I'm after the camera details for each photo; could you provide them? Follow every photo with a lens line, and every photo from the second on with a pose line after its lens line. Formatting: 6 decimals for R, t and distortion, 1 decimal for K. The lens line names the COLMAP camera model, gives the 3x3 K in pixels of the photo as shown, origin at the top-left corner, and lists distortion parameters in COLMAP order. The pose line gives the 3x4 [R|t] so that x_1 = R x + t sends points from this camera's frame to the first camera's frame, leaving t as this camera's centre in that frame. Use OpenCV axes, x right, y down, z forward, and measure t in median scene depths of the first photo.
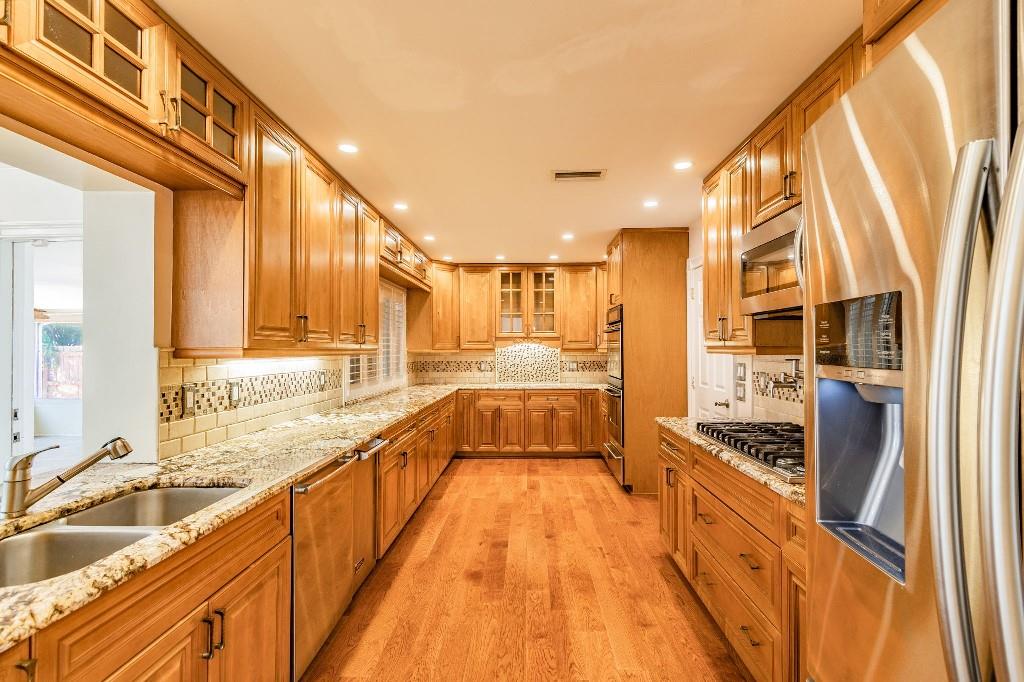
lens RADIAL K [[464.1, 0, 506.1], [0, 464.1, 343.7], [0, 0, 1]] dist [-0.005713, -0.000253]
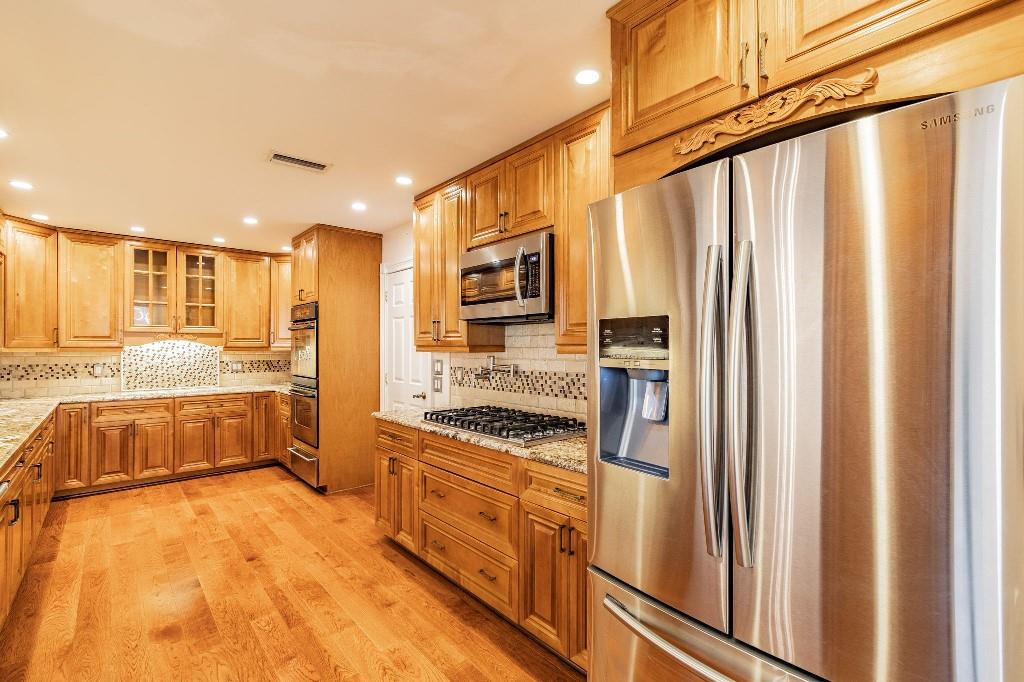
lens RADIAL K [[464.1, 0, 508.3], [0, 464.1, 344.5], [0, 0, 1]] dist [-0.005713, -0.000253]
pose [[0.728913, 0.006404, 0.684576, -0.129278], [-0.009735, 0.999952, 0.001011, 0.000207], [-0.684537, -0.007402, 0.728940, 0.017615]]
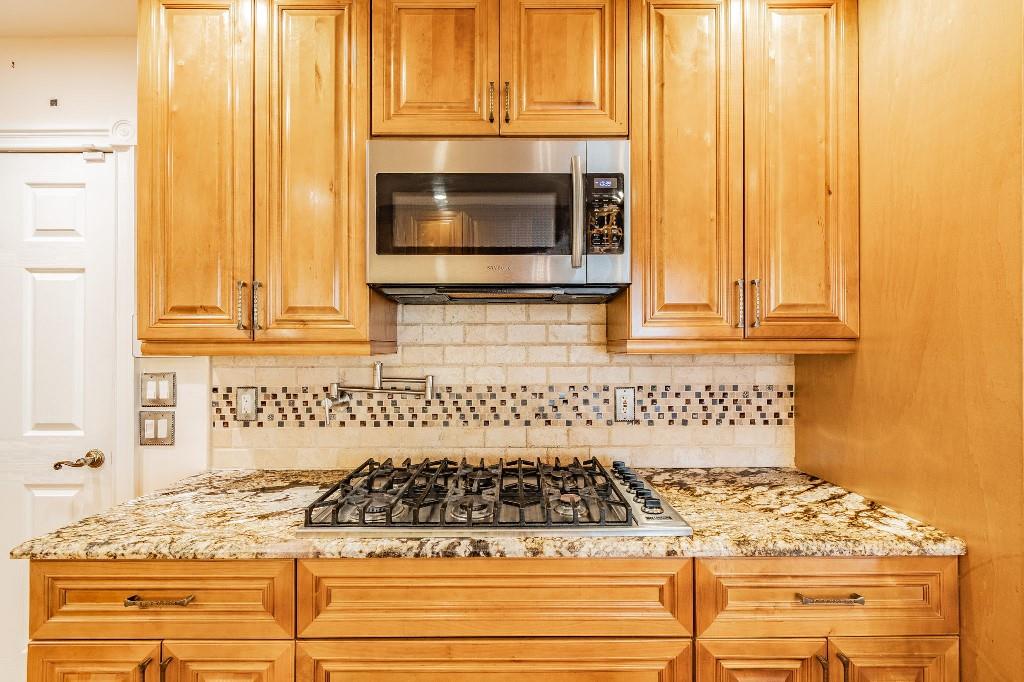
lens RADIAL K [[464.1, 0, 511.5], [0, 464.1, 339.6], [0, 0, 1]] dist [-0.005713, -0.000253]
pose [[-0.055211, 0.027009, 0.998109, -0.028827], [-0.009387, 0.999576, -0.027568, 0.011471], [-0.998431, -0.010892, -0.054934, 0.485483]]
